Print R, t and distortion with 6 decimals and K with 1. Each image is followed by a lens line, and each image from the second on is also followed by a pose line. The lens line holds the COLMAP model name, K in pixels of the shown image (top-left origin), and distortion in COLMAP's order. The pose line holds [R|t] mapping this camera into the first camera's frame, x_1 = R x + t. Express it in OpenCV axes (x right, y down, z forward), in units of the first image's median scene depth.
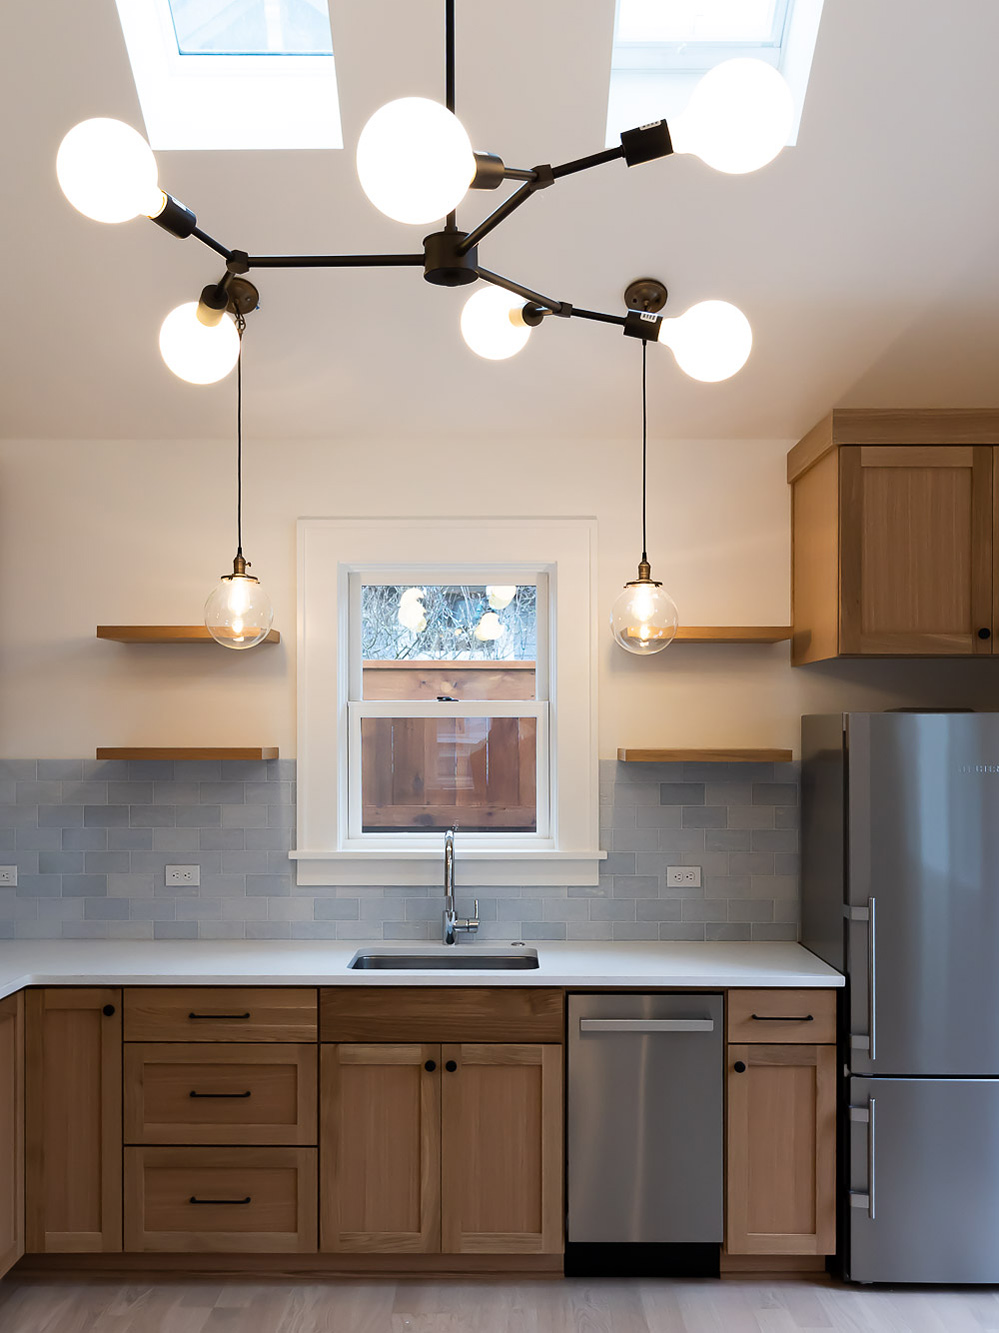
lens RADIAL K [[1384.7, 0, 501.4], [0, 1384.7, 727.0], [0, 0, 1]] dist [0.000808, 0.009186]
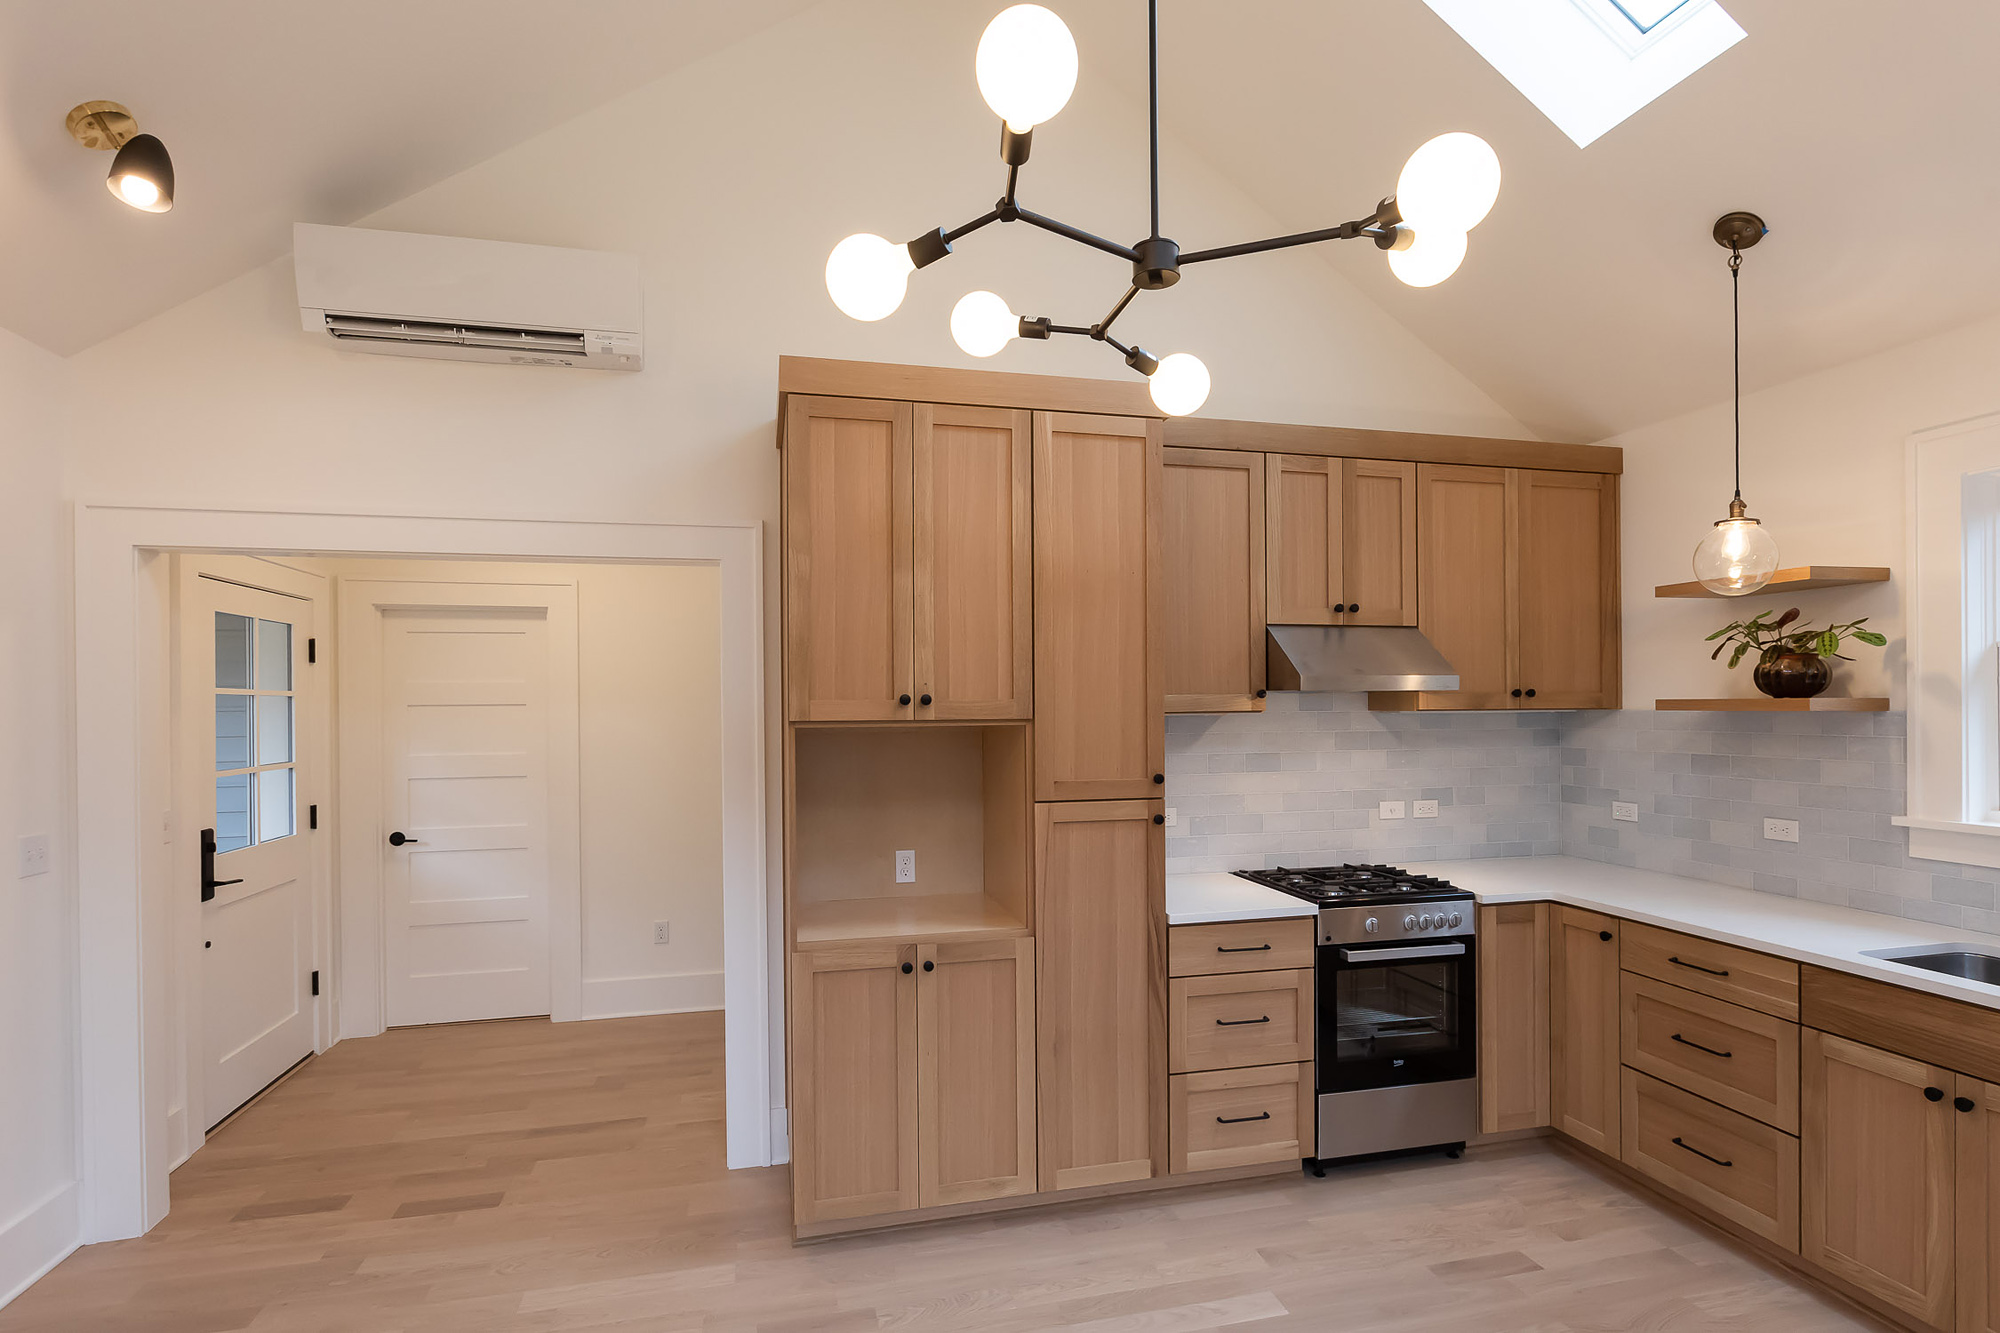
lens RADIAL K [[1009.5, 0, 1010.6], [0, 1009.5, 702.0], [0, 0, 1]] dist [-0.004755, -0.002194]
pose [[0.241258, -0.004674, -0.970450, 0.377707], [0.010873, 0.999939, -0.002113, 0.014274], [0.970400, -0.010042, 0.241294, 0.344243]]
